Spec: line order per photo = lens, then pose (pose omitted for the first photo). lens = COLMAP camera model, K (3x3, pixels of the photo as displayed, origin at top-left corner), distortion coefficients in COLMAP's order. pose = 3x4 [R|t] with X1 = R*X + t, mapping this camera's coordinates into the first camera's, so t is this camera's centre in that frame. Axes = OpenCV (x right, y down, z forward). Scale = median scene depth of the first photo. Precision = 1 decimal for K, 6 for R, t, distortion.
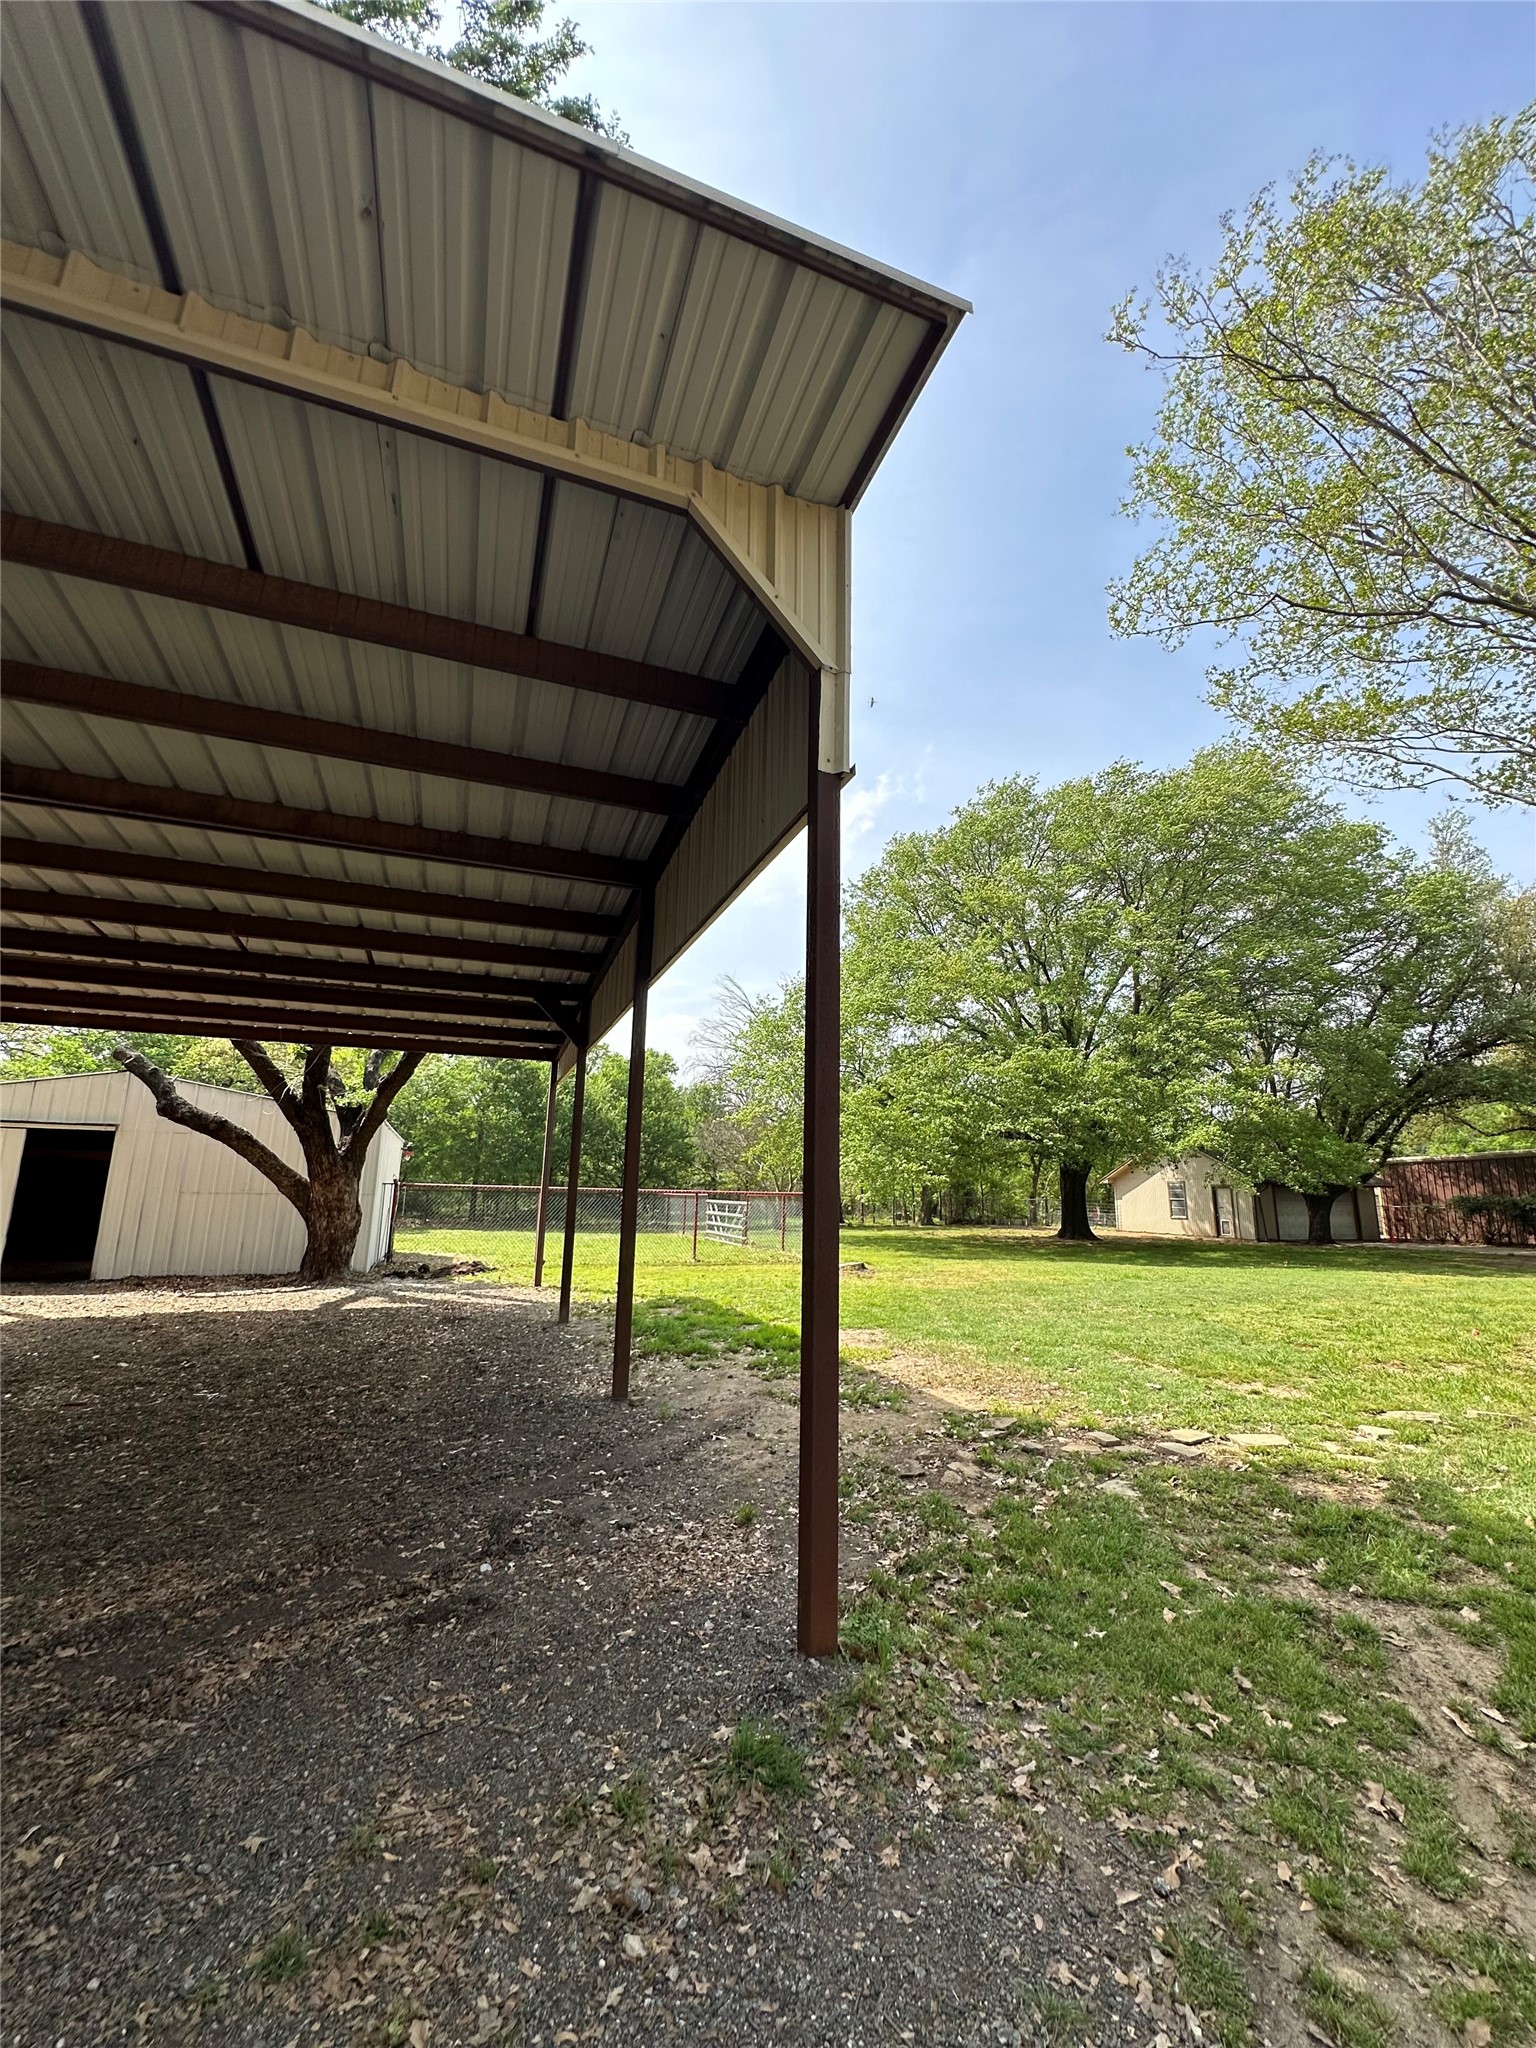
lens RADIAL K [[814.3, 0, 763.3], [0, 814.3, 1027.2], [0, 0, 1]] dist [0.005268, -0.000321]
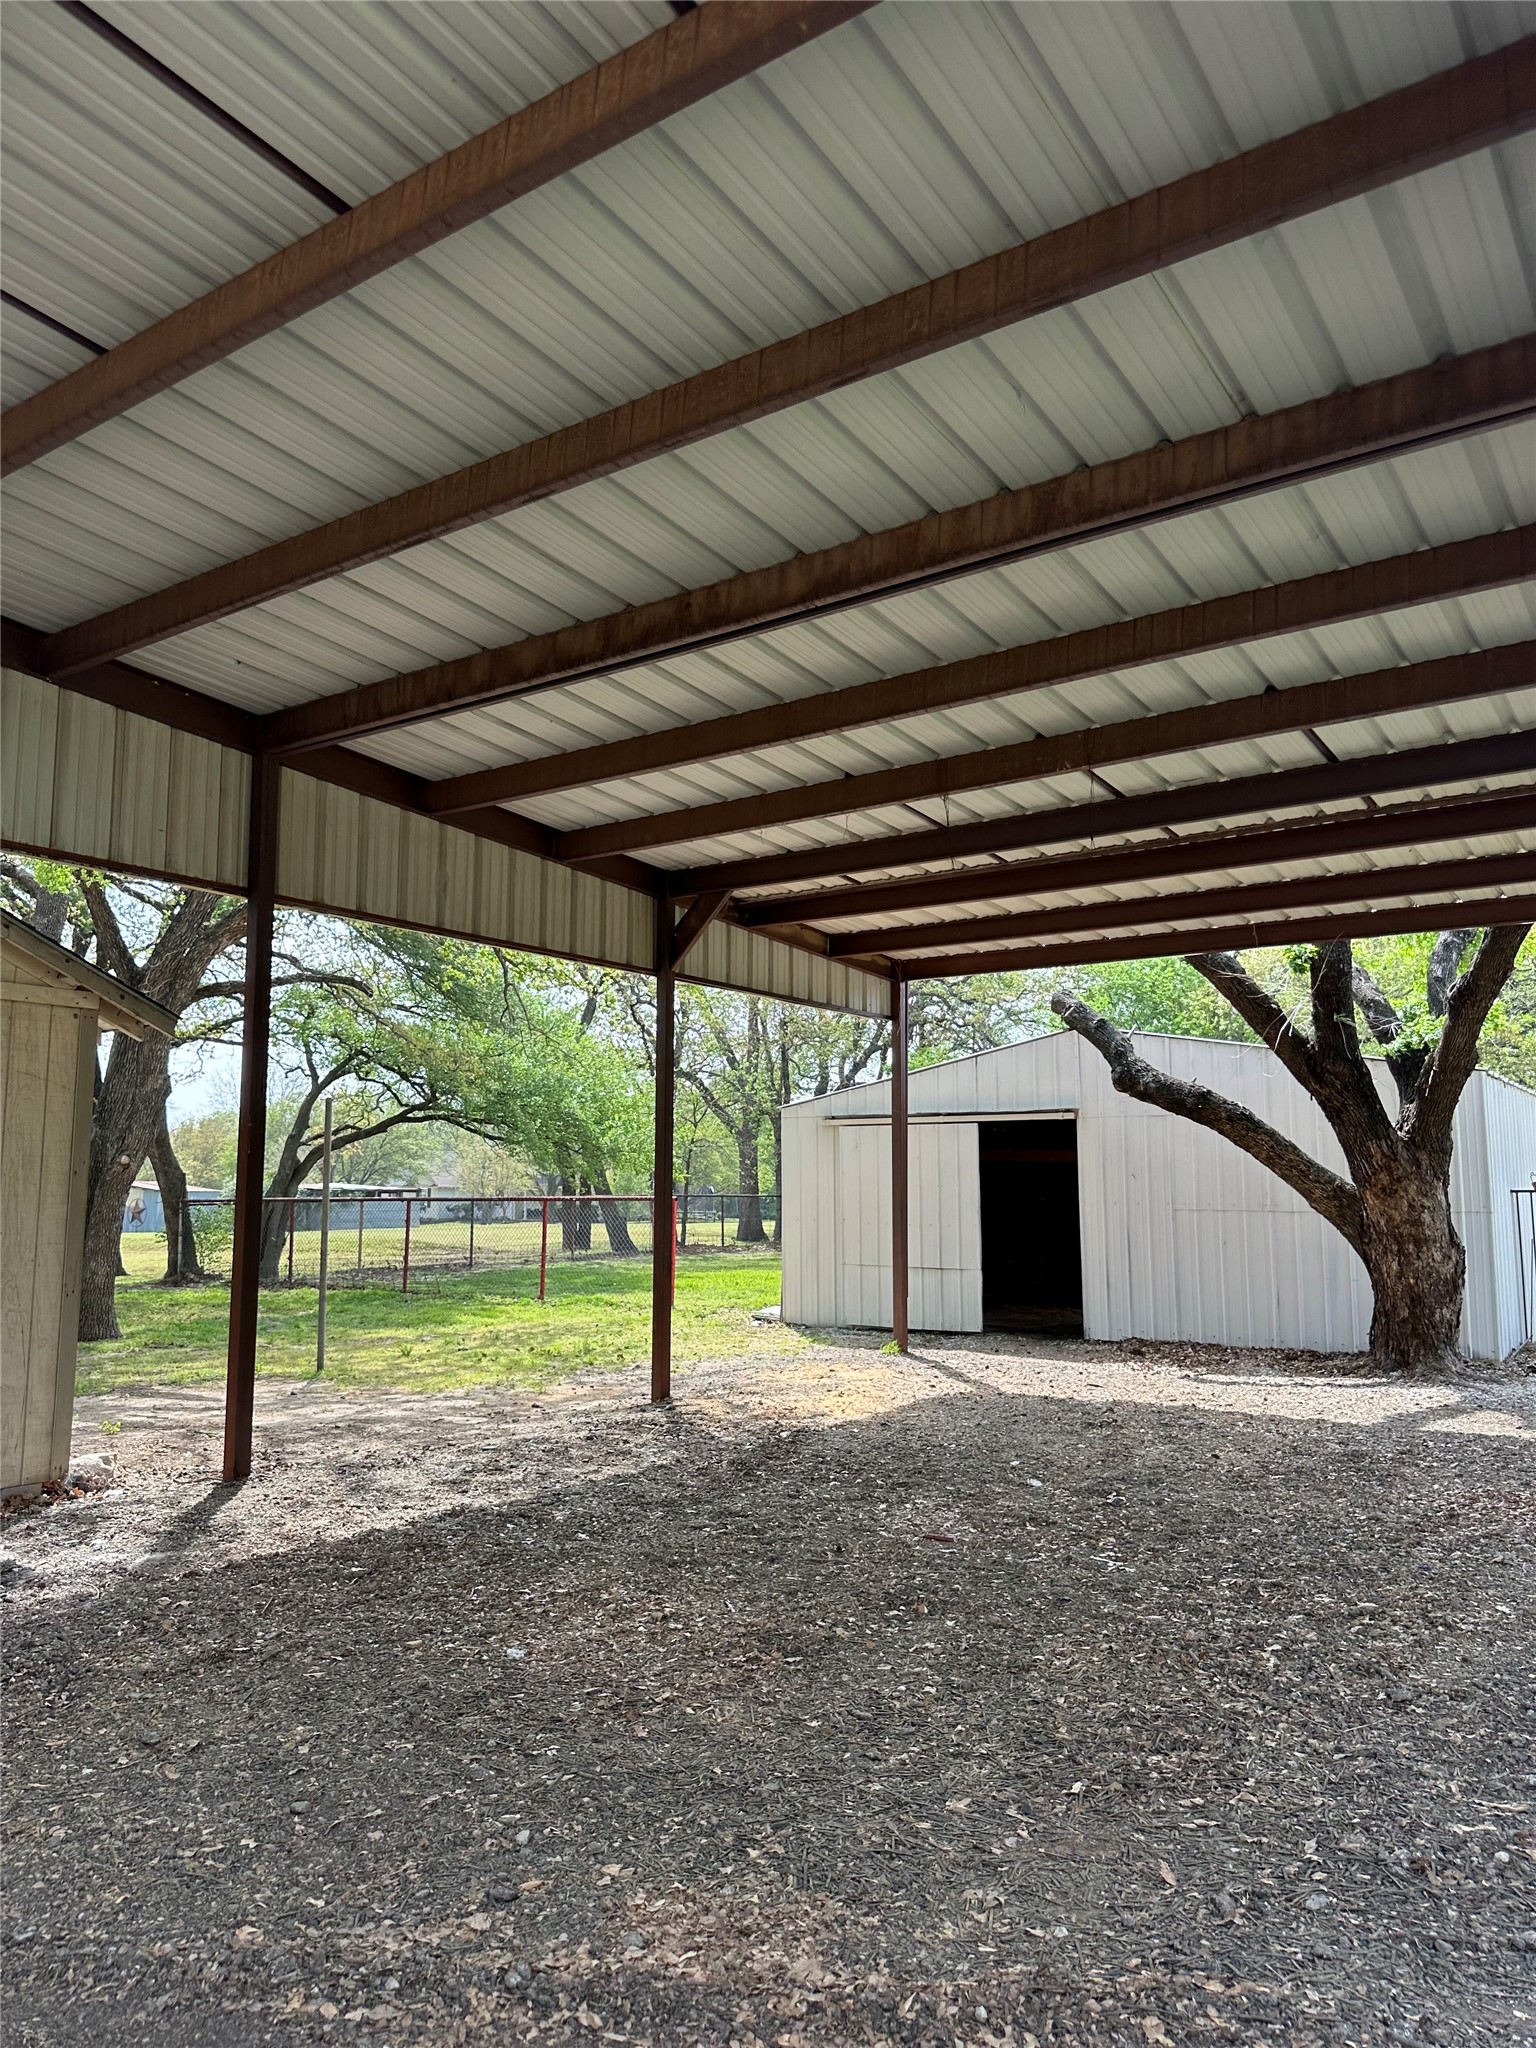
lens RADIAL K [[1446.1, 0, 771.0], [0, 1446.1, 1024.8], [0, 0, 1]] dist [0.060357, -0.057204]
pose [[0.574978, -0.113658, -0.810236, 0.024725], [0.173697, 0.984687, -0.014867, 0.027076], [0.799518, -0.132187, 0.585916, 0.128369]]
